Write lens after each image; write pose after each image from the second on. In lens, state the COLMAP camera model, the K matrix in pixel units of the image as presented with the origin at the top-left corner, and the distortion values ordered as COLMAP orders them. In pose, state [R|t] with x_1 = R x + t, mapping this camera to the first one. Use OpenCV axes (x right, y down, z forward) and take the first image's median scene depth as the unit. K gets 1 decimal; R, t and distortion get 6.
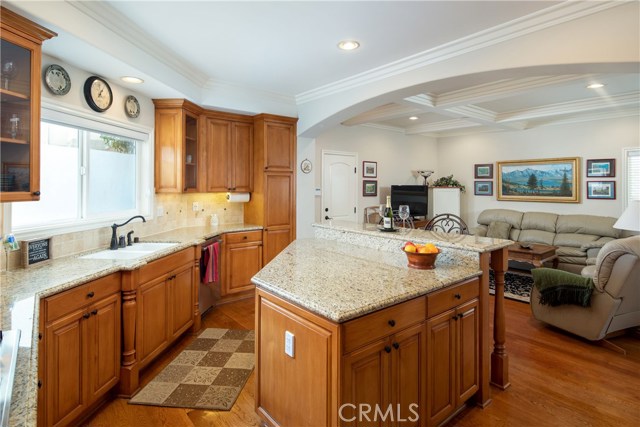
lens RADIAL K [[344.8, 0, 327.0], [0, 344.8, 186.7], [0, 0, 1]] dist [0.024724, -0.003432]
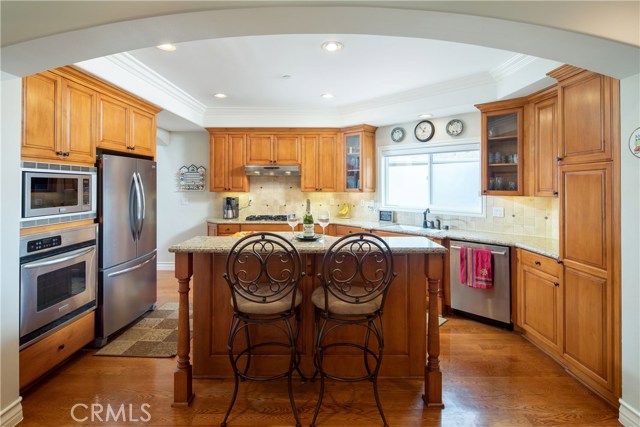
lens RADIAL K [[311.1, 0, 320.5], [0, 311.1, 180.2], [0, 0, 1]] dist [-0.000003, -0.002603]
pose [[-0.658225, -0.016852, -0.752633, 0.623492], [-0.004773, 0.999823, -0.018212, -0.006006], [0.752806, -0.008395, -0.658189, 1.308926]]
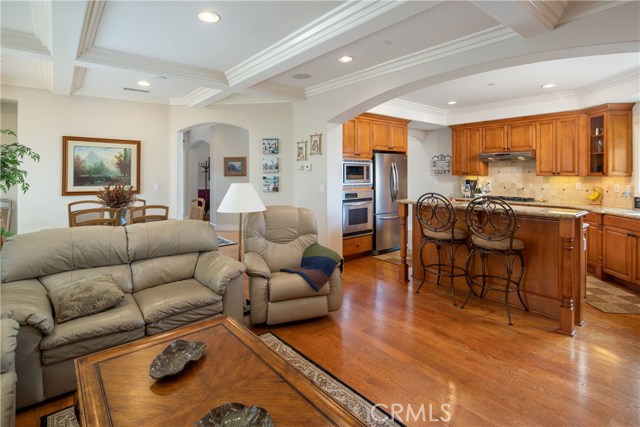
lens RADIAL K [[311.1, 0, 309.8], [0, 311.1, 177.6], [0, 0, 1]] dist [-0.000003, -0.002603]
pose [[-0.998470, -0.003790, 0.055175, 0.624574], [-0.002882, 0.999859, 0.016528, 0.008938], [-0.055230, 0.016344, -0.998340, 1.872547]]
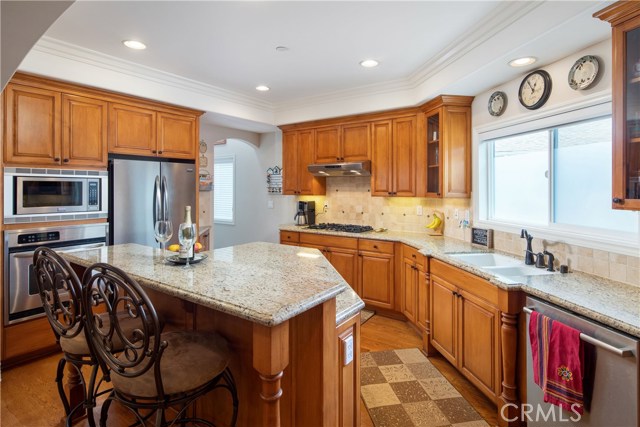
lens RADIAL K [[344.8, 0, 317.3], [0, 344.8, 193.1], [0, 0, 1]] dist [0.024724, -0.003432]
pose [[-0.970532, -0.000386, -0.240971, 0.090116], [-0.004205, 0.999874, 0.015333, -0.007469], [0.240935, 0.015895, -0.970411, 1.437150]]
